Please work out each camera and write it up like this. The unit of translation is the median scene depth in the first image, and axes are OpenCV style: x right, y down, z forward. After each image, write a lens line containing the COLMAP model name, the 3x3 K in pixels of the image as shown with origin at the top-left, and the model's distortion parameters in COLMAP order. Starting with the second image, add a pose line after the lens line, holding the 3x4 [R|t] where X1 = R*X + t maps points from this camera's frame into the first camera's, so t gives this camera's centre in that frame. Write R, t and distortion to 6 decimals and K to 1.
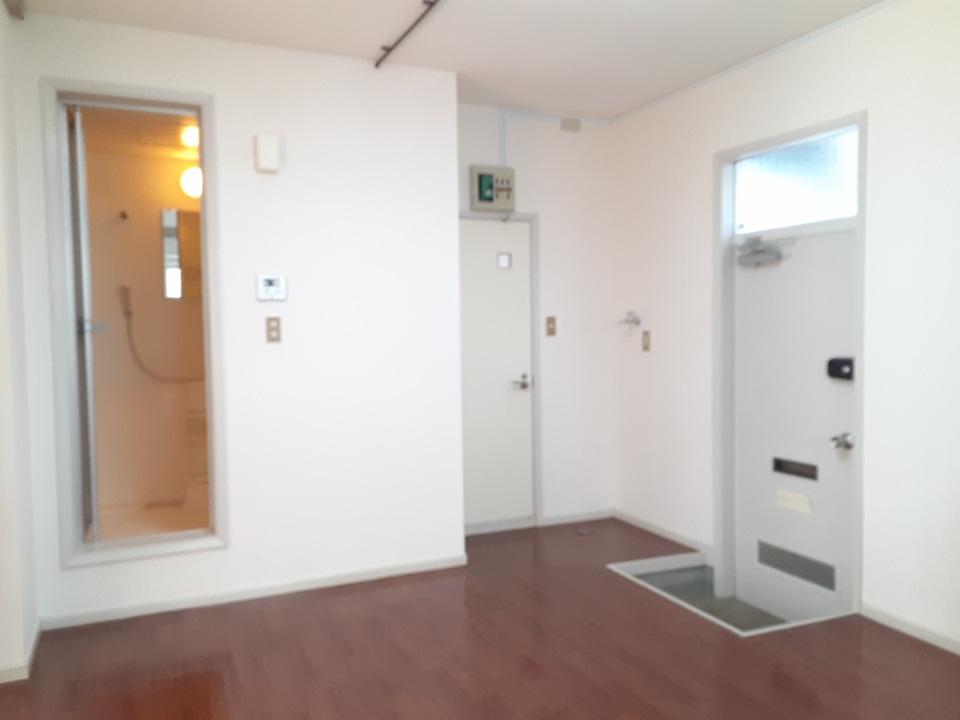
lens RADIAL K [[774.9, 0, 480.0], [0, 774.9, 360.0], [0, 0, 1]] dist [0.047108, -0.011693]
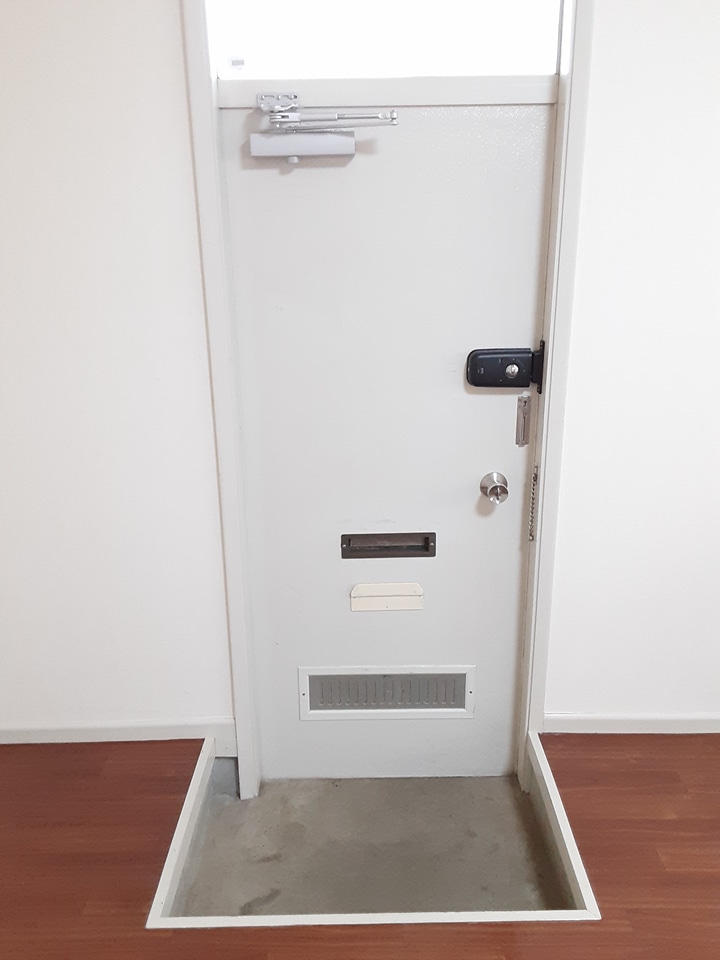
lens RADIAL K [[774.9, 0, 359.5], [0, 774.9, 461.1], [0, 0, 1]] dist [0.047108, -0.011693]
pose [[0.411048, -0.263839, 0.872599, -0.087474], [0.053861, 0.962559, 0.265667, -0.072907], [-0.910021, -0.062203, 0.409869, 0.788861]]
